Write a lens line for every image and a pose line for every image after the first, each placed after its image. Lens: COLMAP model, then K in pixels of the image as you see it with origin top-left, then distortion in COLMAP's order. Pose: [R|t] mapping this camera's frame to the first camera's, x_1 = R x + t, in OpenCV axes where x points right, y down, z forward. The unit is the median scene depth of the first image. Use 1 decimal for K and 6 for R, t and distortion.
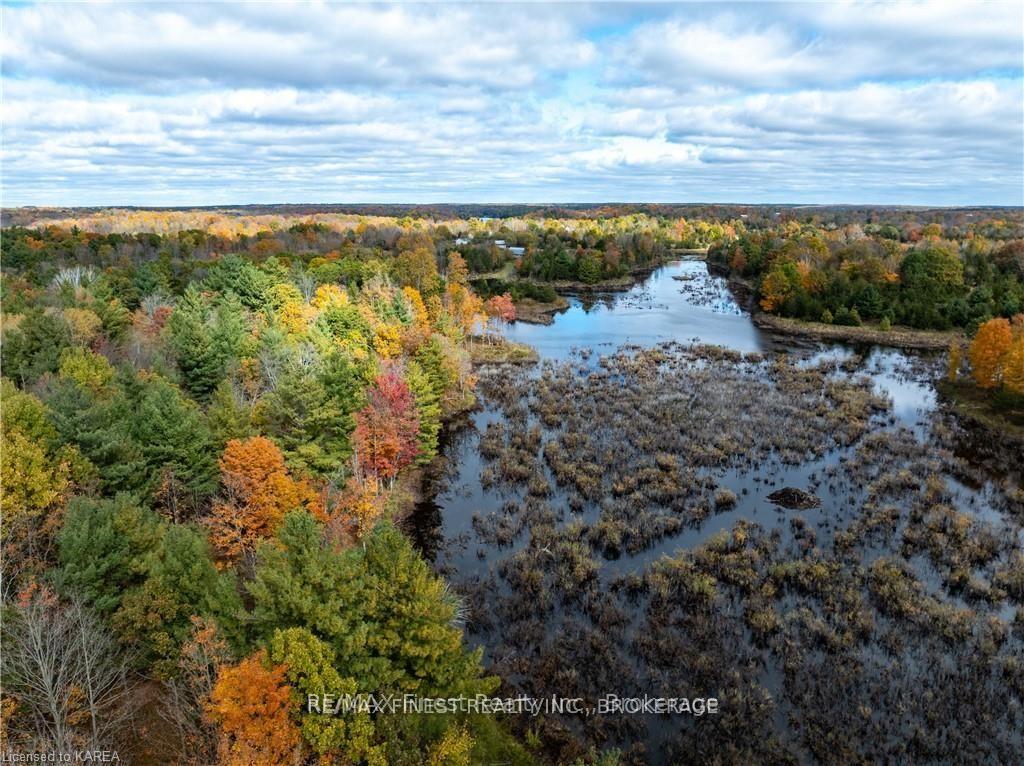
lens RADIAL K [[723.4, 0, 512.0], [0, 723.4, 383.0], [0, 0, 1]] dist [-0.042253, 0.005829]
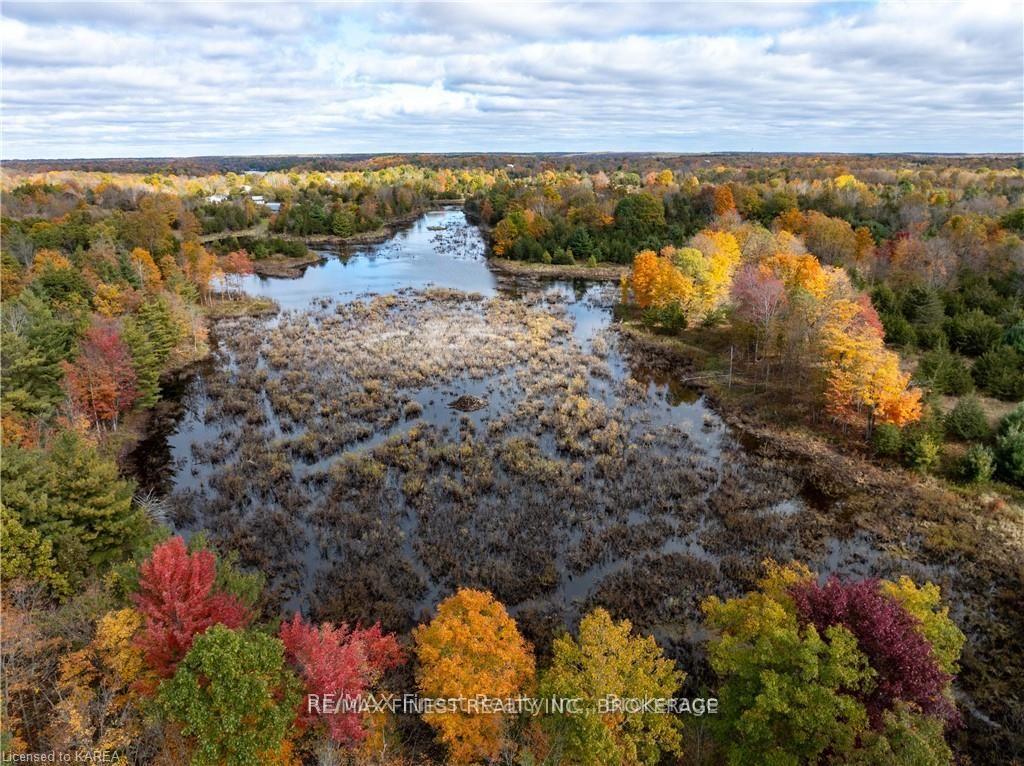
lens RADIAL K [[723.4, 0, 512.0], [0, 723.4, 383.0], [0, 0, 1]] dist [-0.042253, 0.005829]
pose [[0.956600, -0.092695, 0.276267, 0.059665], [0.074654, 0.994374, 0.075144, 0.017876], [-0.281679, -0.051258, 0.958139, -0.110202]]
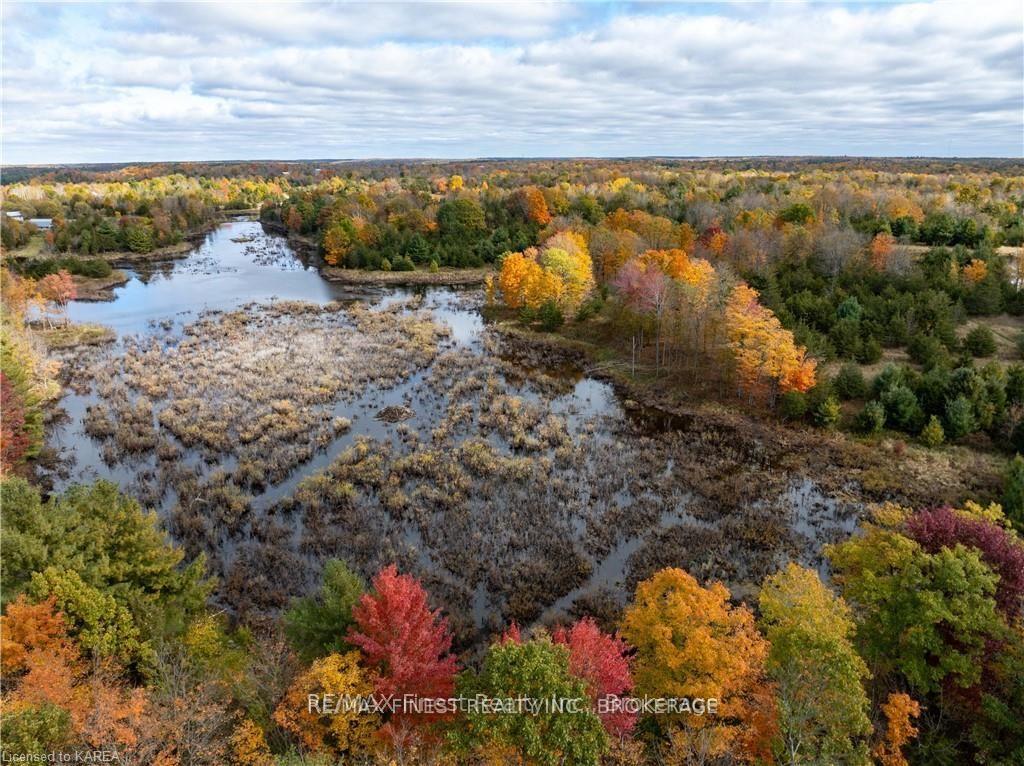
lens RADIAL K [[723.4, 0, 512.0], [0, 723.4, 383.0], [0, 0, 1]] dist [-0.042253, 0.005829]
pose [[0.824687, -0.172794, 0.538548, -0.047382], [0.141898, 0.984945, 0.098731, 0.007745], [-0.547500, -0.005003, 0.836791, -0.067456]]
